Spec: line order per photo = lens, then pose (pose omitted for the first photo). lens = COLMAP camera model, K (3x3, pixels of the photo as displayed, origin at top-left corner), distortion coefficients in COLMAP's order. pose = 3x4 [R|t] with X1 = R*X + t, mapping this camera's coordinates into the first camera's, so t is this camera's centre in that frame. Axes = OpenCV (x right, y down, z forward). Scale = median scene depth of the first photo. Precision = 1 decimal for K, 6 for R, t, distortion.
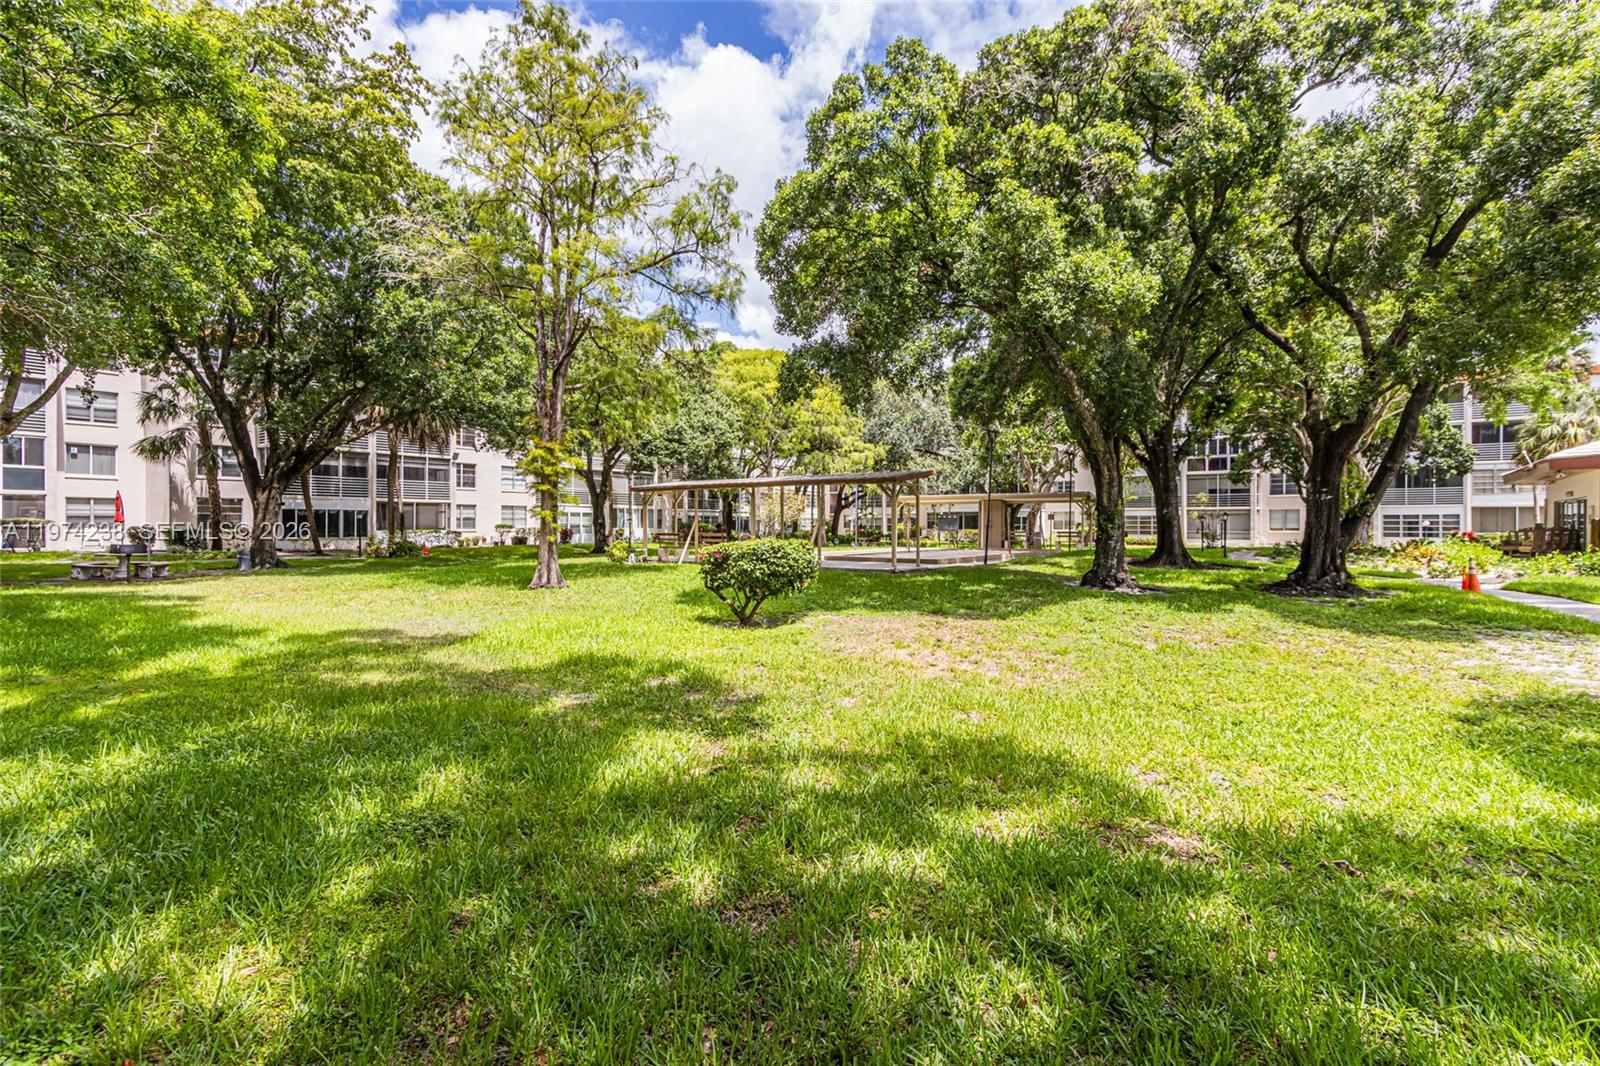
lens RADIAL K [[720.1, 0, 805.8], [0, 720.1, 532.2], [0, 0, 1]] dist [0.001103, 0.000142]
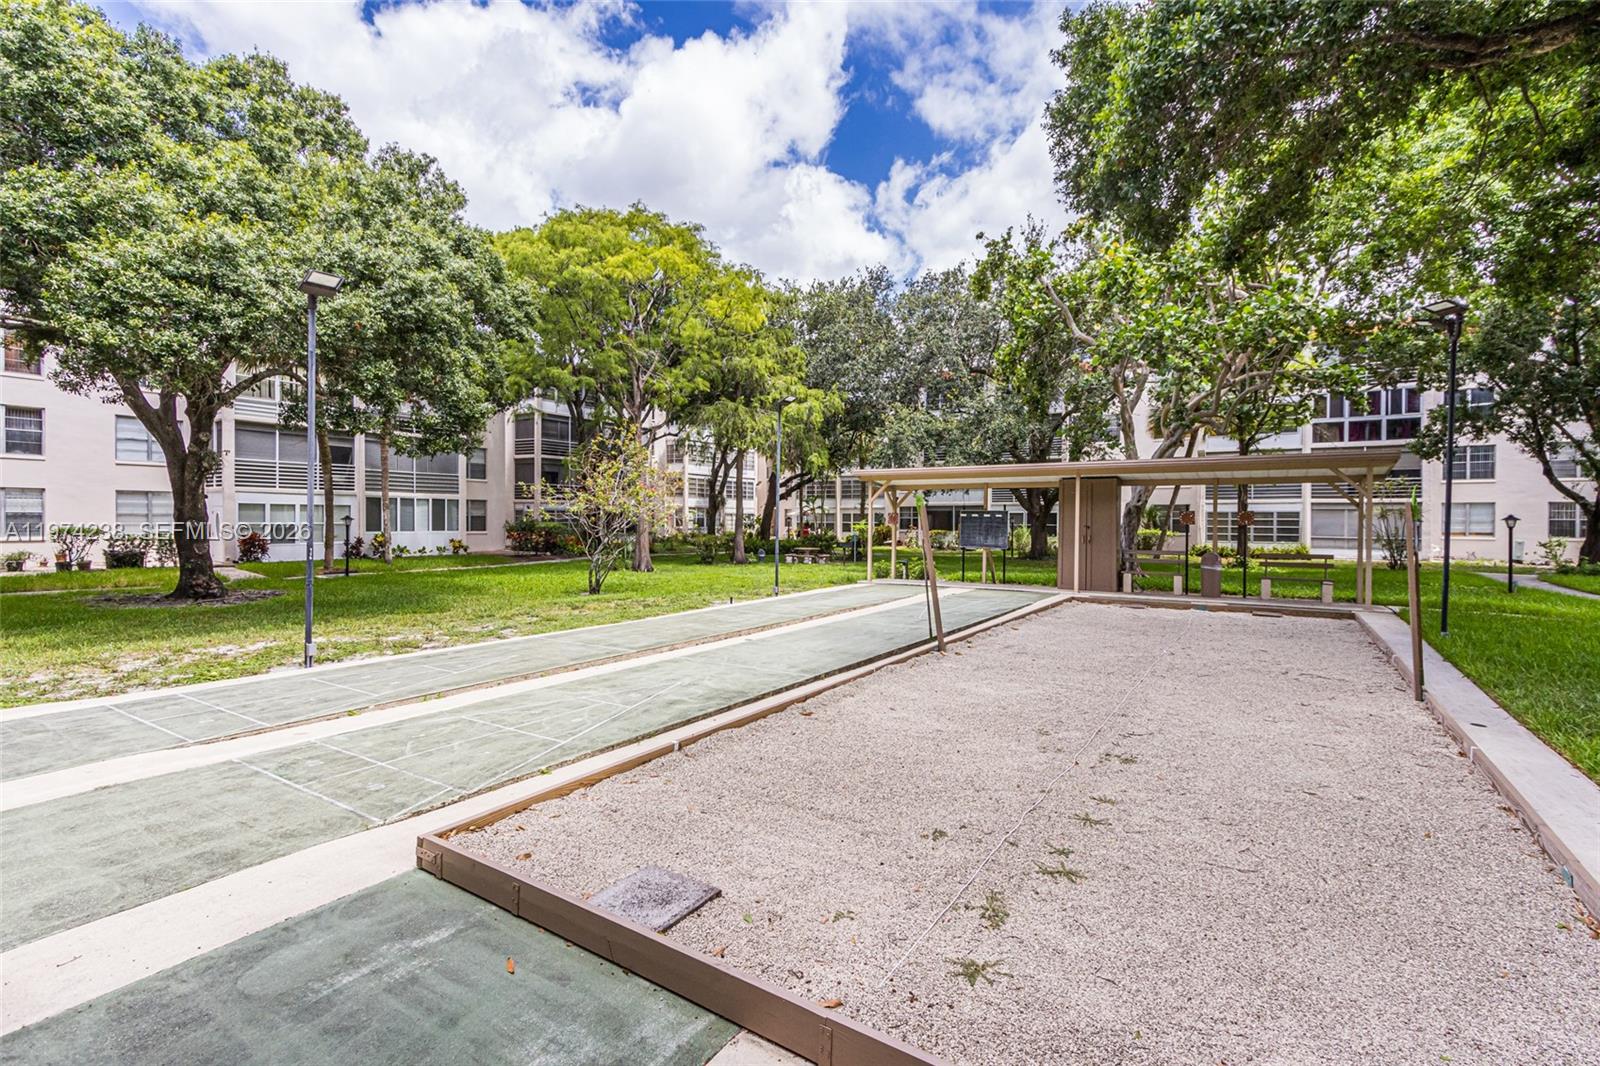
lens RADIAL K [[720.1, 0, 798.5], [0, 720.1, 530.0], [0, 0, 1]] dist [0.001103, 0.000142]
pose [[0.998497, 0.000906, 0.054797, 0.042346], [-0.001251, 0.999980, 0.006246, -0.011216], [-0.054791, -0.006306, 0.998478, 0.411930]]
